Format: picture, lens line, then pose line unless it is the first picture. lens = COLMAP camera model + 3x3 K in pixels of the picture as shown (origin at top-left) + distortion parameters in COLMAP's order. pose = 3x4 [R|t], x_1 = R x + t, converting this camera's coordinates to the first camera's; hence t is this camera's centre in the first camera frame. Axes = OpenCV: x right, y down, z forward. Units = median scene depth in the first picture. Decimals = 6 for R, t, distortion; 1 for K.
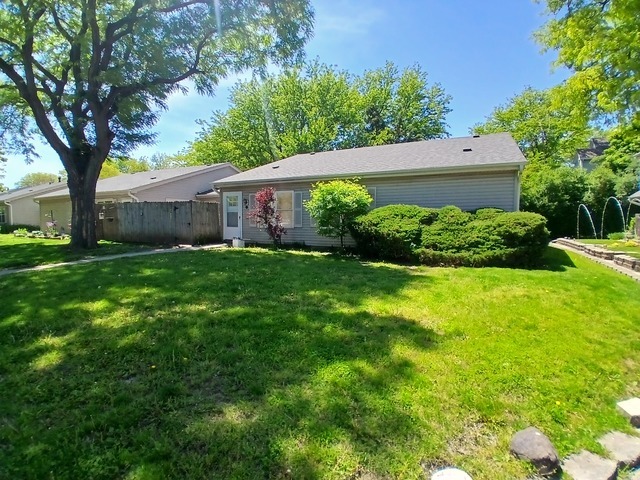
lens RADIAL K [[312.7, 0, 320.0], [0, 312.7, 240.0], [0, 0, 1]] dist [0.003338, -0.036073]
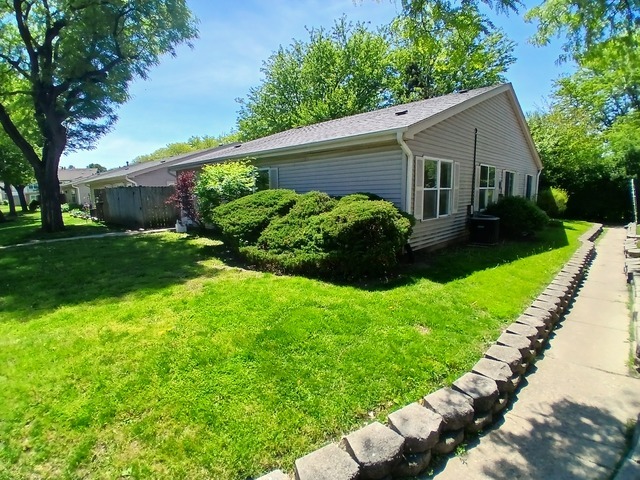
lens RADIAL K [[319.3, 0, 304.7], [0, 319.3, 240.1], [0, 0, 1]] dist [-0.003277, -0.038880]
pose [[0.958924, 0.026077, -0.282461, 0.540878], [-0.004184, 0.996957, 0.077836, -0.042303], [0.283631, -0.073457, 0.956116, 0.181897]]
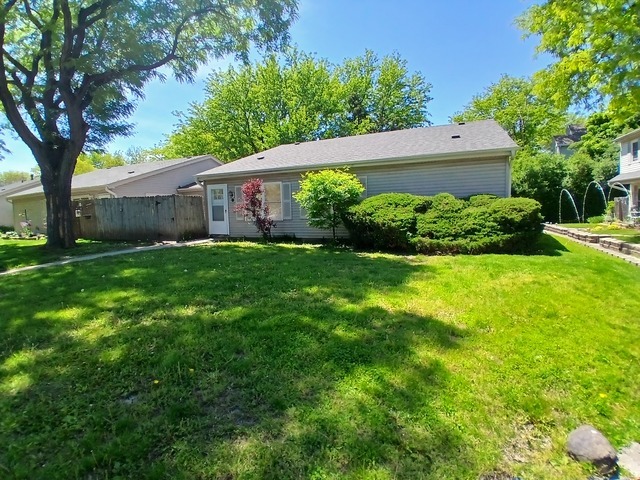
lens RADIAL K [[312.8, 0, 318.8], [0, 312.8, 241.5], [0, 0, 1]] dist [-0.003368, -0.033954]
pose [[0.998281, -0.031506, 0.049412, -0.025967], [0.029990, 0.999065, 0.031135, 0.000422], [-0.050347, -0.029600, 0.998293, 0.028351]]
